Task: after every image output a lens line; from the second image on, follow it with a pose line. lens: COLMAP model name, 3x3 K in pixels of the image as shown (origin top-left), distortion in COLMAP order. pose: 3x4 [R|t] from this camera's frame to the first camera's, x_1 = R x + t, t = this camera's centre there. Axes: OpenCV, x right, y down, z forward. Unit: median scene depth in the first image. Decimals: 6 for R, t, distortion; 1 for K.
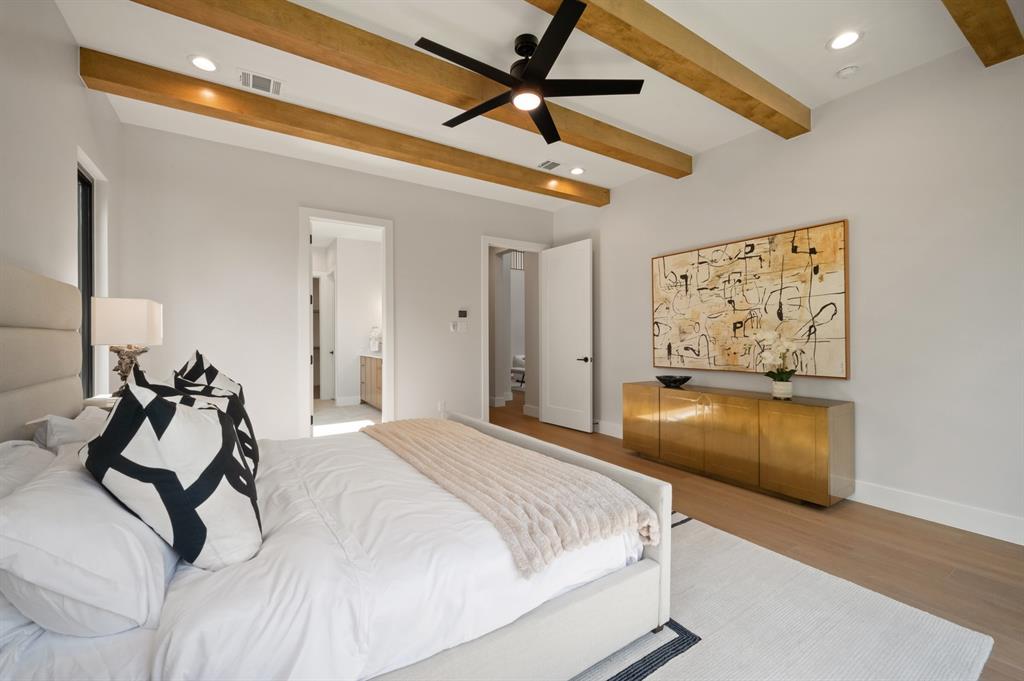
lens RADIAL K [[422.2, 0, 518.4], [0, 422.2, 342.4], [0, 0, 1]] dist [-0.004031, -0.000508]
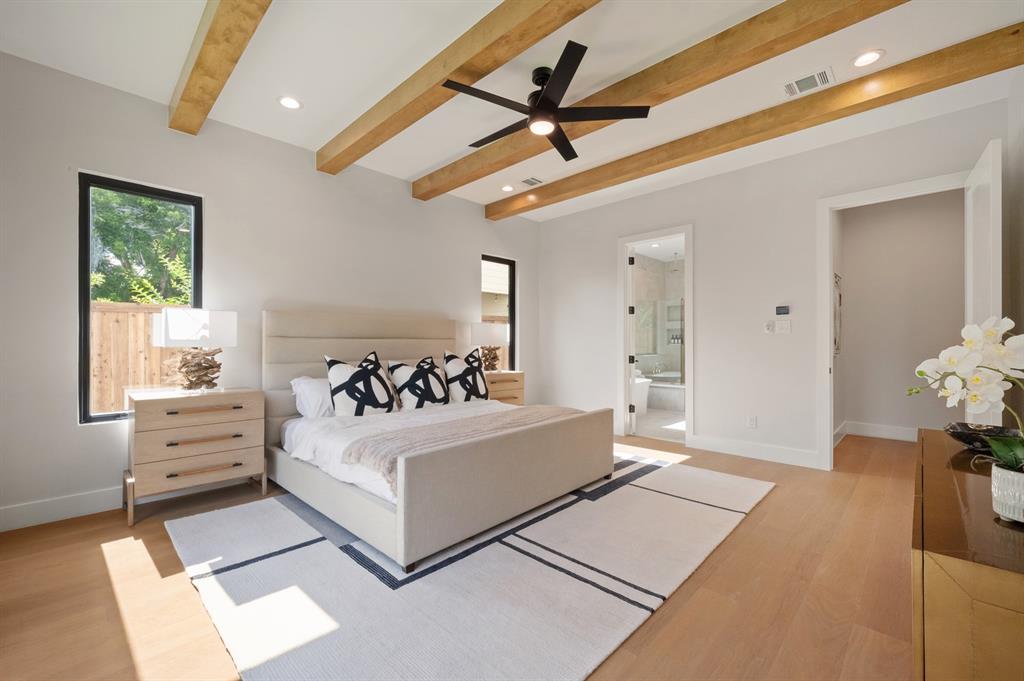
lens RADIAL K [[422.2, 0, 508.1], [0, 422.2, 340.9], [0, 0, 1]] dist [-0.004031, -0.000508]
pose [[0.203979, -0.007902, -0.978943, 0.664563], [-0.010344, 0.999894, -0.010226, 0.003340], [0.978921, 0.012212, 0.203875, 0.423269]]
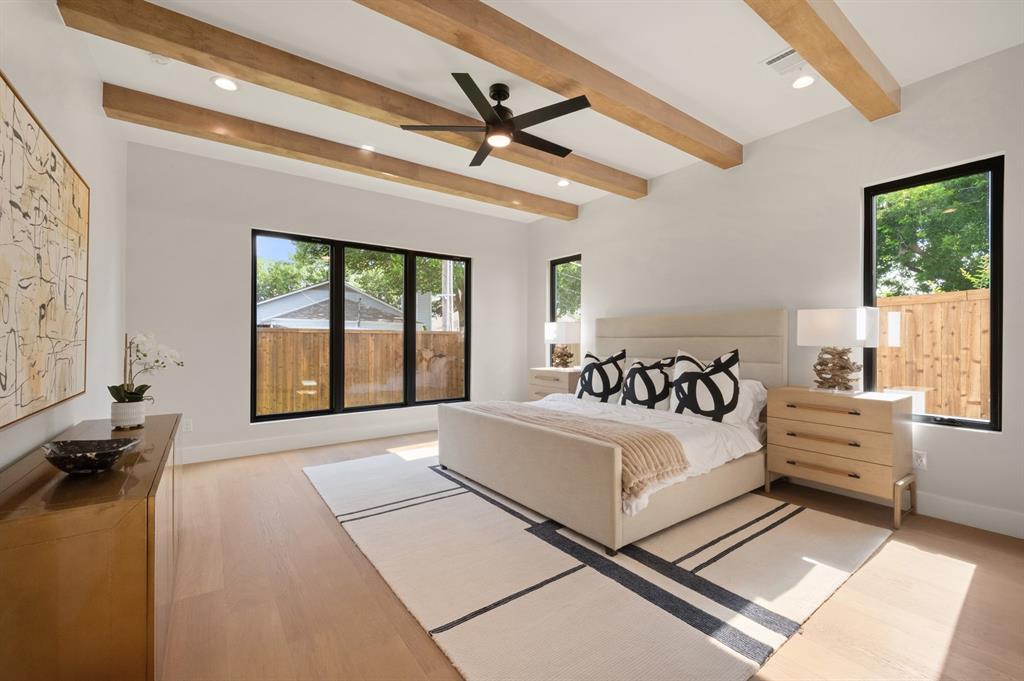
lens RADIAL K [[422.2, 0, 503.3], [0, 422.2, 337.7], [0, 0, 1]] dist [-0.004031, -0.000508]
pose [[-0.999798, -0.004220, -0.019633, 0.011080], [-0.004309, 0.999981, 0.004467, -0.010252], [0.019614, 0.004551, -0.999797, 1.347915]]
